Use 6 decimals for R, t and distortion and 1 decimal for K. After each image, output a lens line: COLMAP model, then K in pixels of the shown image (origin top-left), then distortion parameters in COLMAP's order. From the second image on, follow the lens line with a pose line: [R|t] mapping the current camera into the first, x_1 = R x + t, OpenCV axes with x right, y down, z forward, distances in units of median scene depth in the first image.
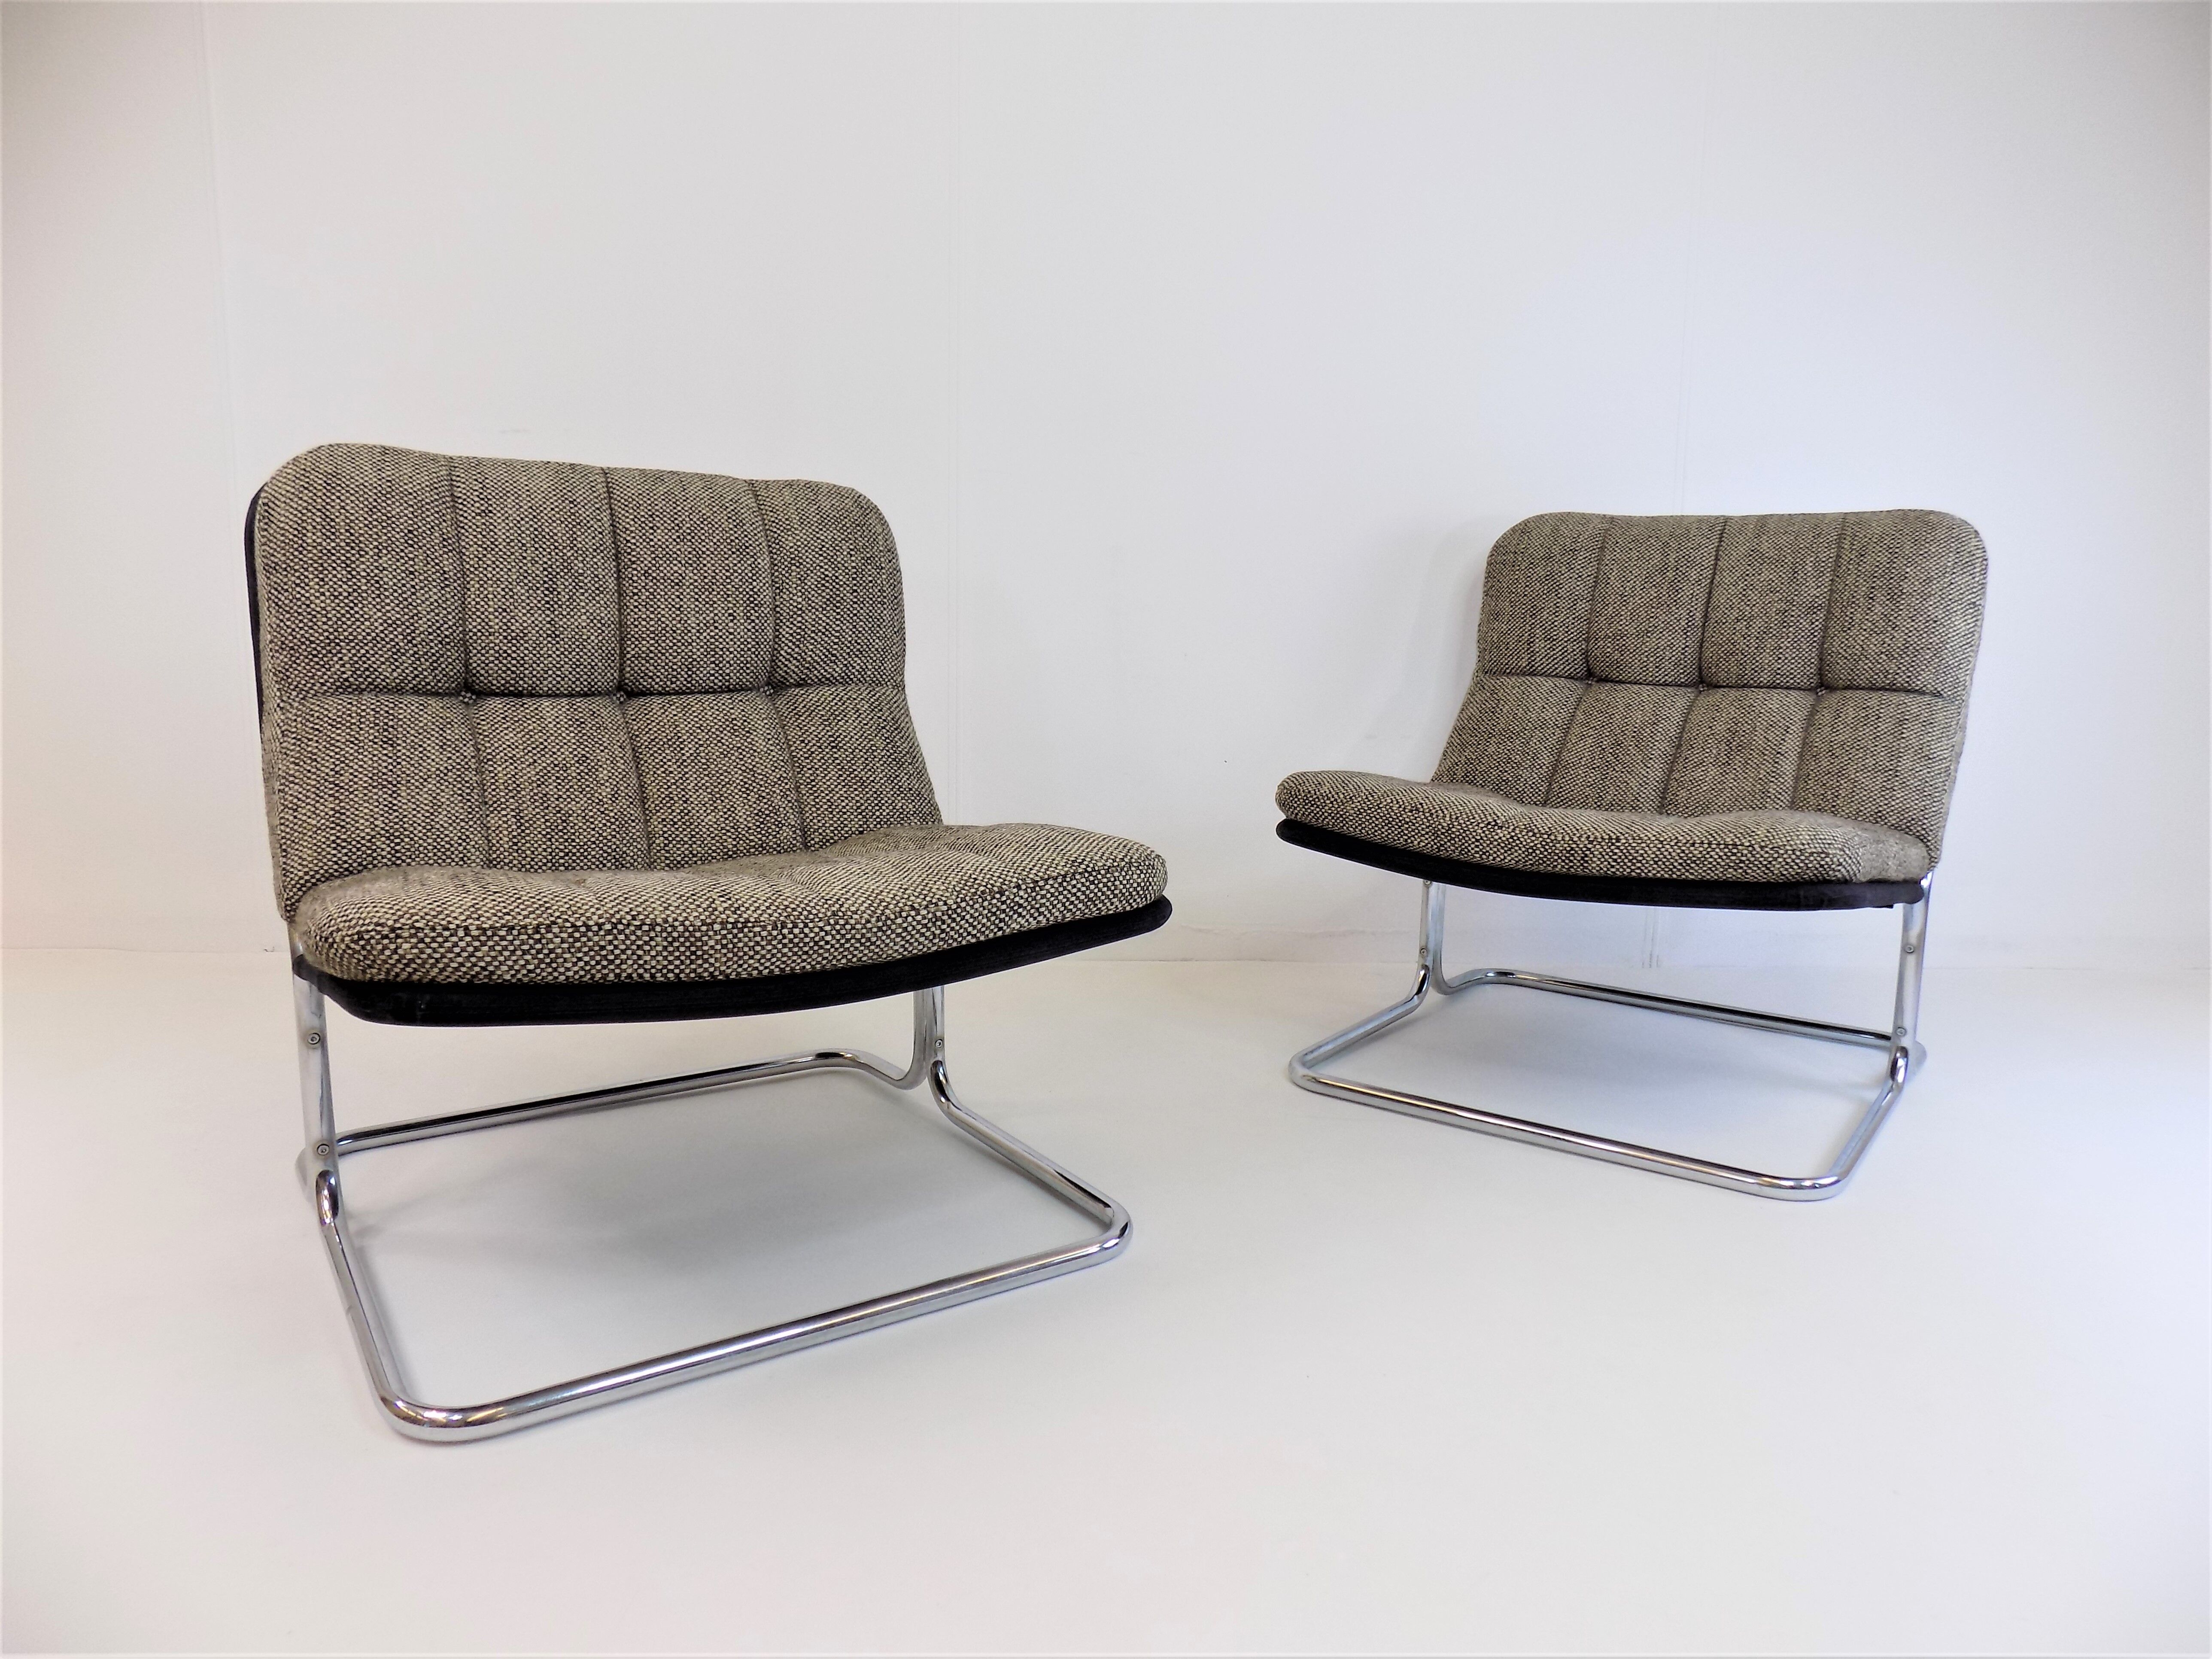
lens RADIAL K [[1516.6, 0, 1067.2], [0, 1516.6, 794.0], [0, 0, 1]] dist [-0.007440, -0.001222]
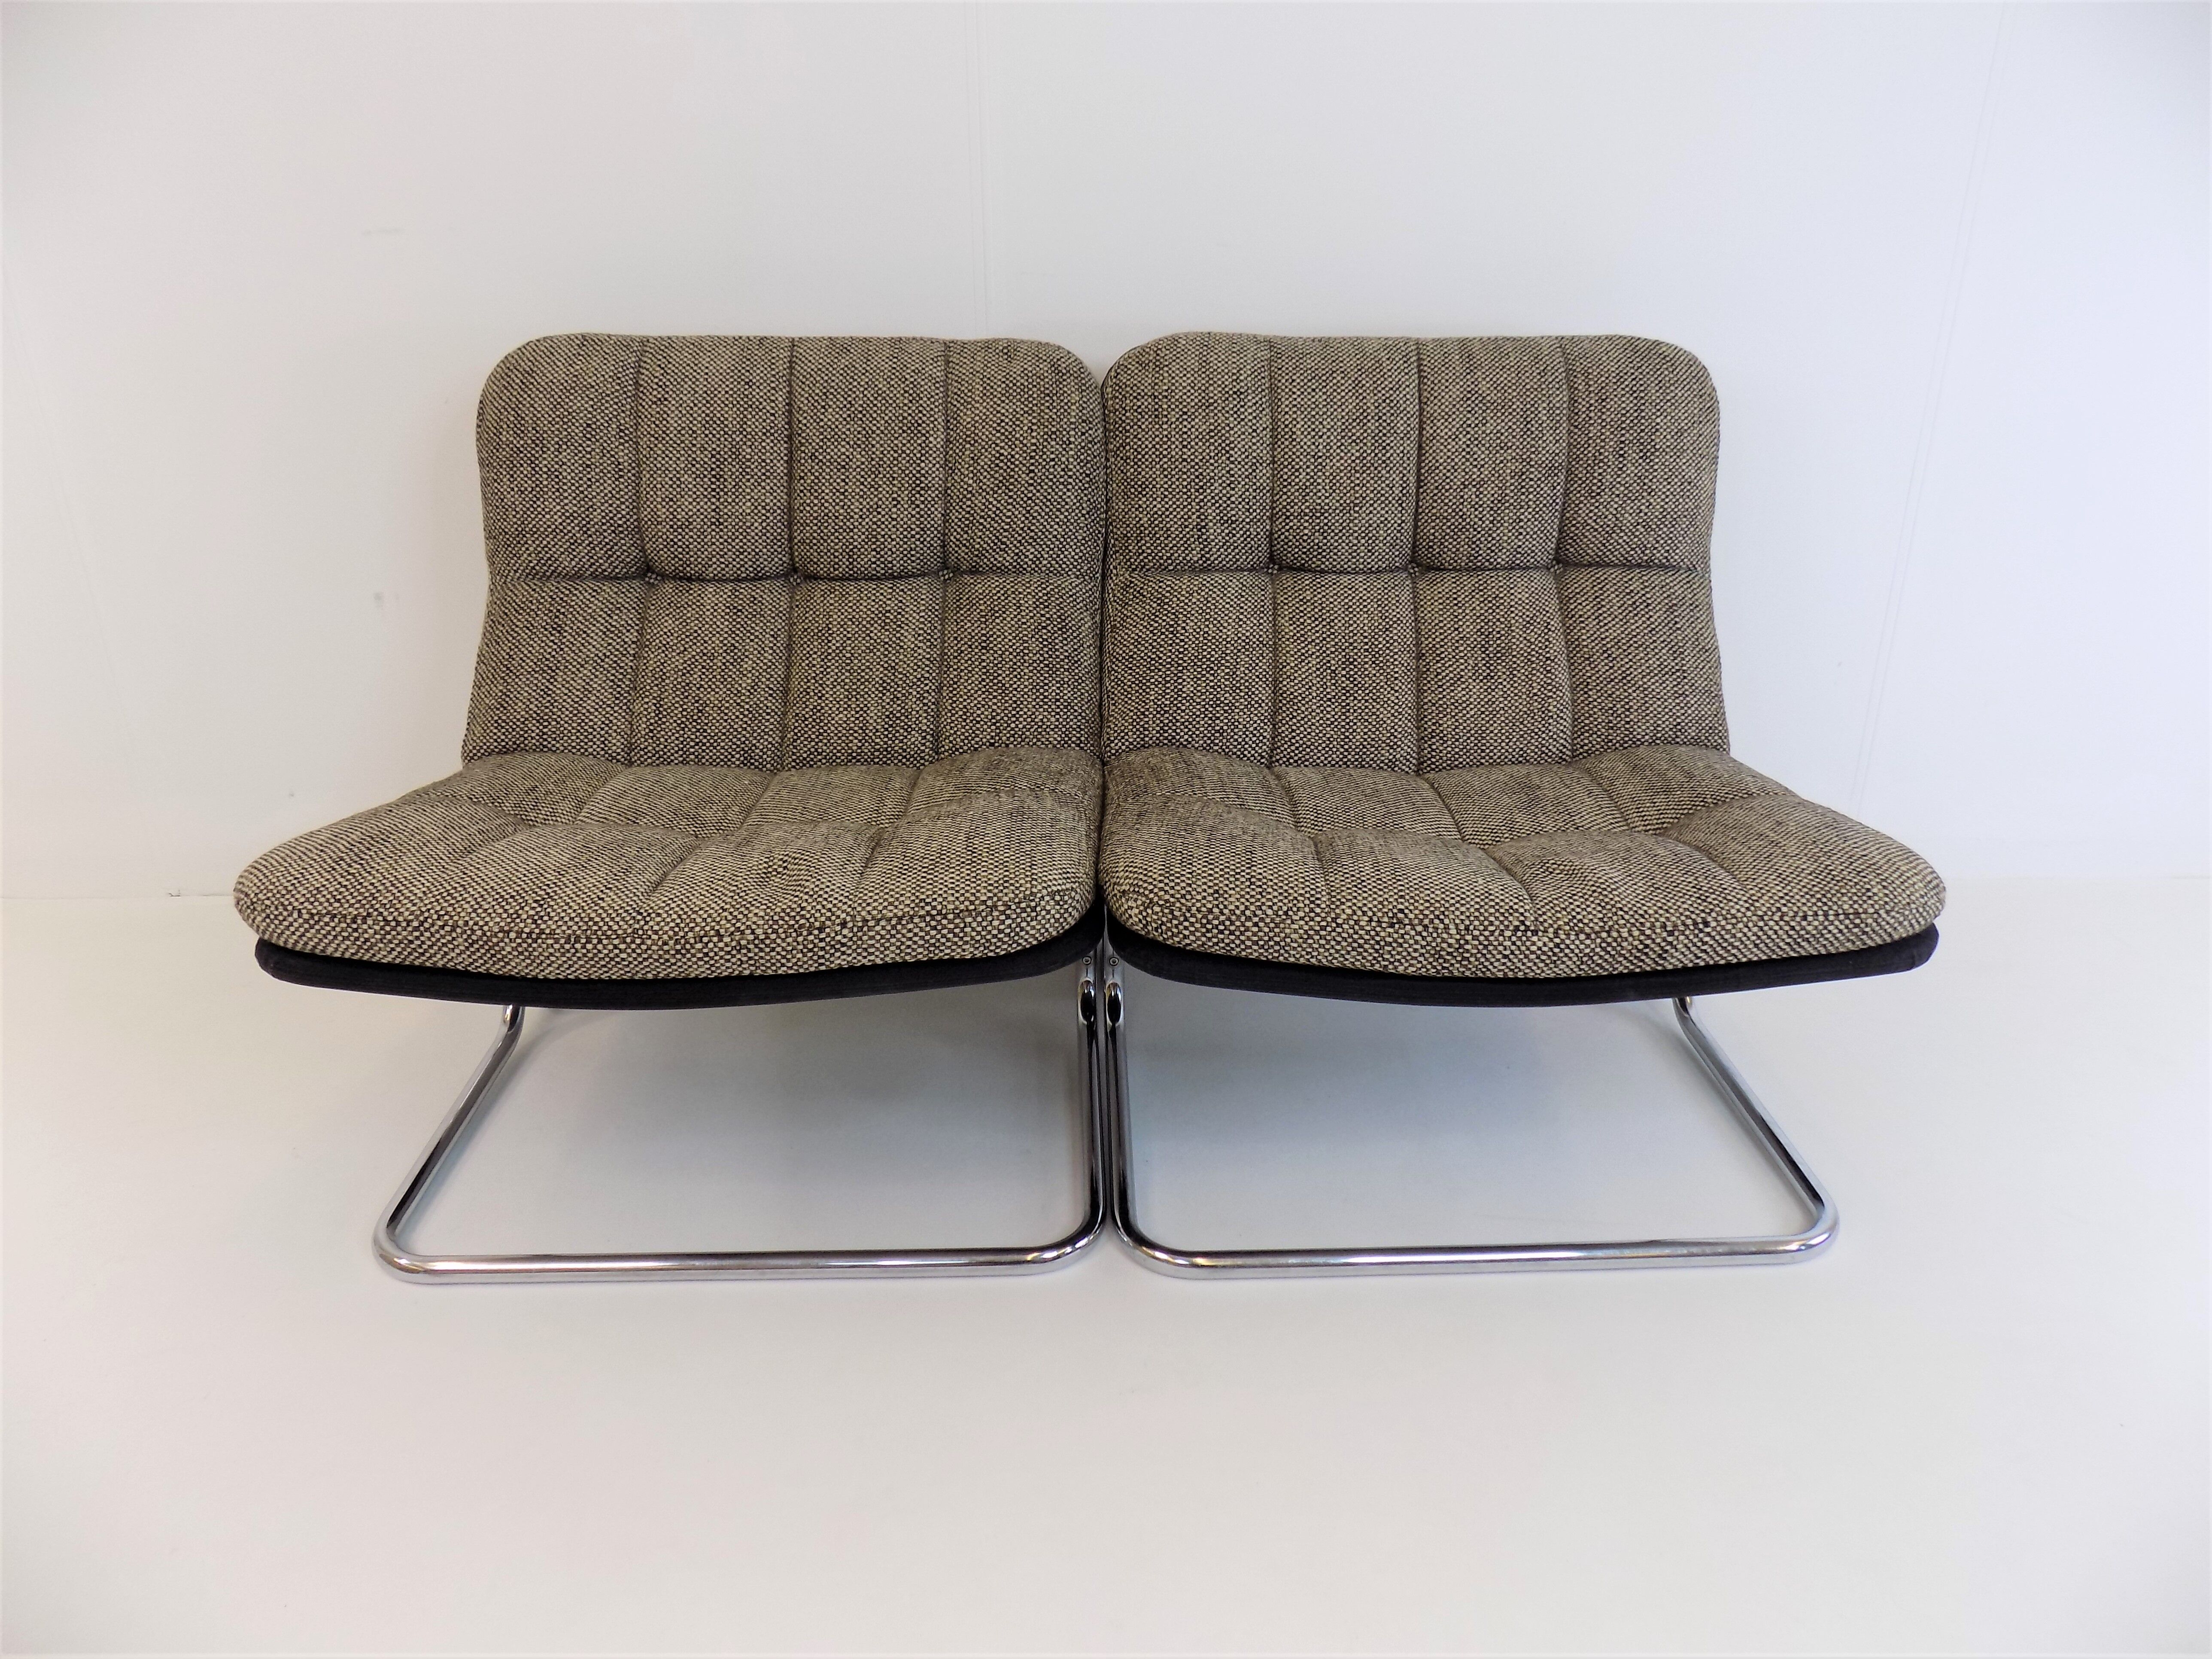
lens RADIAL K [[1512.6, 0, 1034.7], [0, 1512.6, 774.4], [0, 0, 1]] dist [-0.002992, -0.000551]
pose [[0.842963, 0.156269, -0.514775, 0.382847], [-0.040041, 0.972453, 0.229636, -0.177329], [0.536480, -0.172962, 0.825999, 0.233610]]
